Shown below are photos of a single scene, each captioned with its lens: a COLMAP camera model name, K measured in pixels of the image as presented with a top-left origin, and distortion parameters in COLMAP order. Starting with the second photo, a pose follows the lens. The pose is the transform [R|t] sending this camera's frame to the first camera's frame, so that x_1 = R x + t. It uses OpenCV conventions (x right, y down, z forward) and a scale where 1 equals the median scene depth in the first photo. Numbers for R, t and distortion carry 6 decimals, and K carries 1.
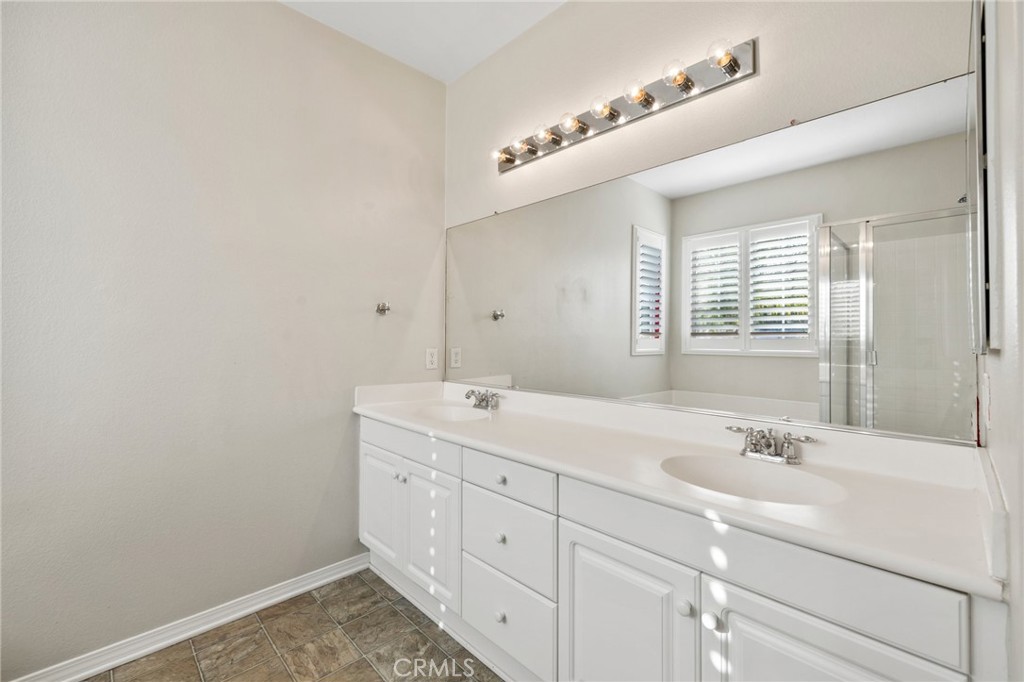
lens RADIAL K [[431.9, 0, 512.1], [0, 431.9, 335.9], [0, 0, 1]] dist [0.001037, 0.000016]
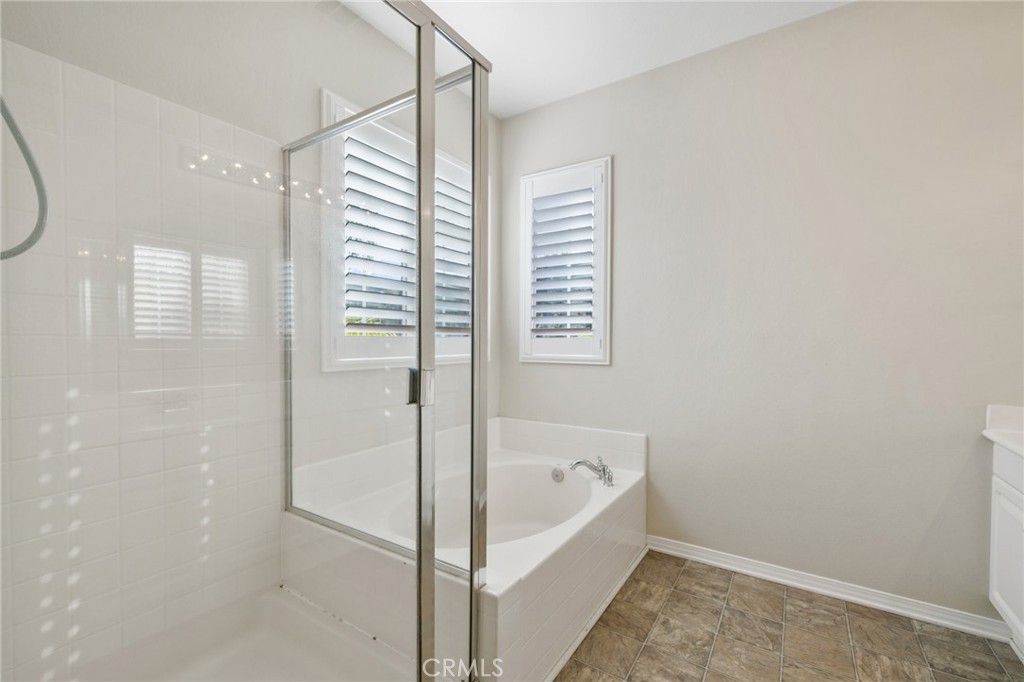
lens RADIAL K [[431.9, 0, 512.7], [0, 431.9, 342.2], [0, 0, 1]] dist [0.001037, 0.000016]
pose [[0.217679, 0.004342, -0.976011, 0.263164], [0.001994, 0.999986, 0.004893, -0.003259], [0.976018, -0.003011, 0.217667, -0.026975]]
